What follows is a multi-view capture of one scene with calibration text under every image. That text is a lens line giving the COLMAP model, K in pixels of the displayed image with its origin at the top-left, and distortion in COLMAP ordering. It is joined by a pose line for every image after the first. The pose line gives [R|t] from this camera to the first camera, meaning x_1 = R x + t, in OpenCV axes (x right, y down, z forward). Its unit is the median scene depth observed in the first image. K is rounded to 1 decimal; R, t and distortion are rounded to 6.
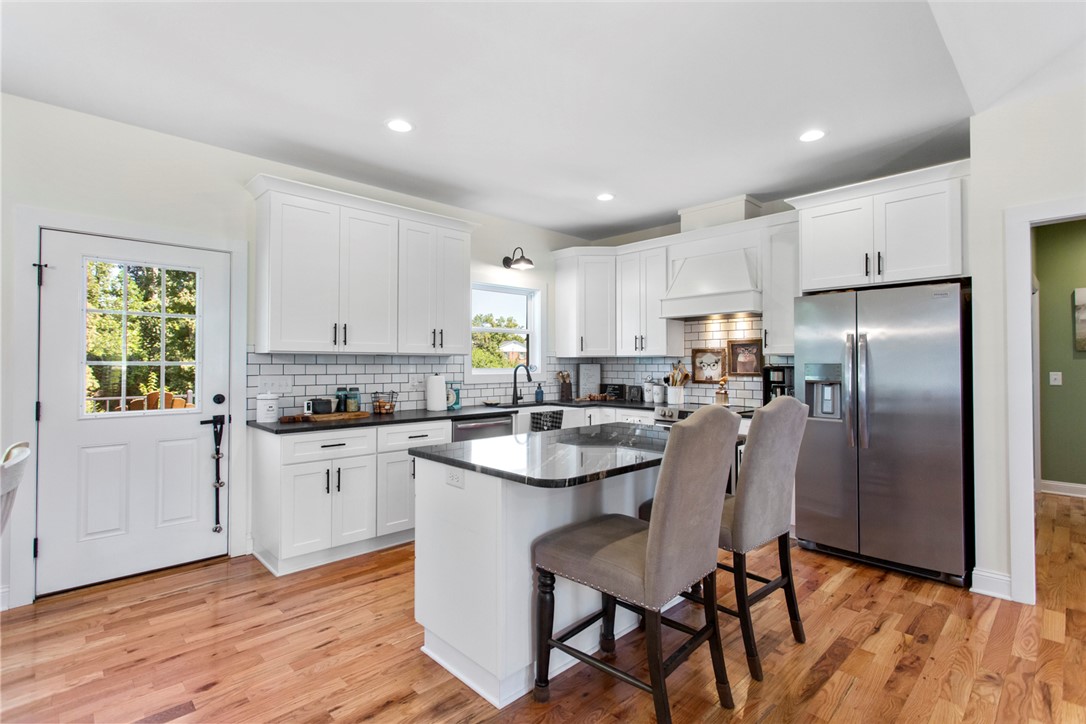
lens RADIAL K [[510.6, 0, 543.0], [0, 510.6, 362.0], [0, 0, 1]] dist [-0.000223, 0.000218]
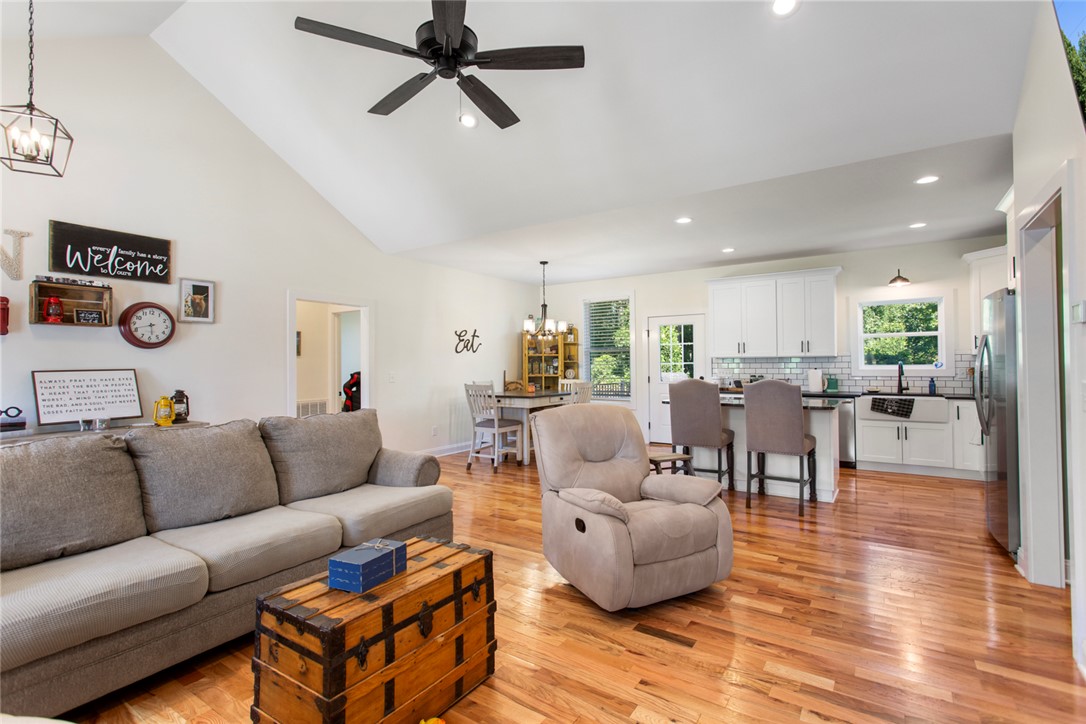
lens RADIAL K [[510.6, 0, 543.0], [0, 510.6, 362.0], [0, 0, 1]] dist [-0.000223, 0.000218]
pose [[0.213354, -0.005583, -0.976959, 1.099481], [0.012083, 0.999922, -0.003075, -0.002064], [0.976900, -0.011148, 0.213405, -0.146450]]
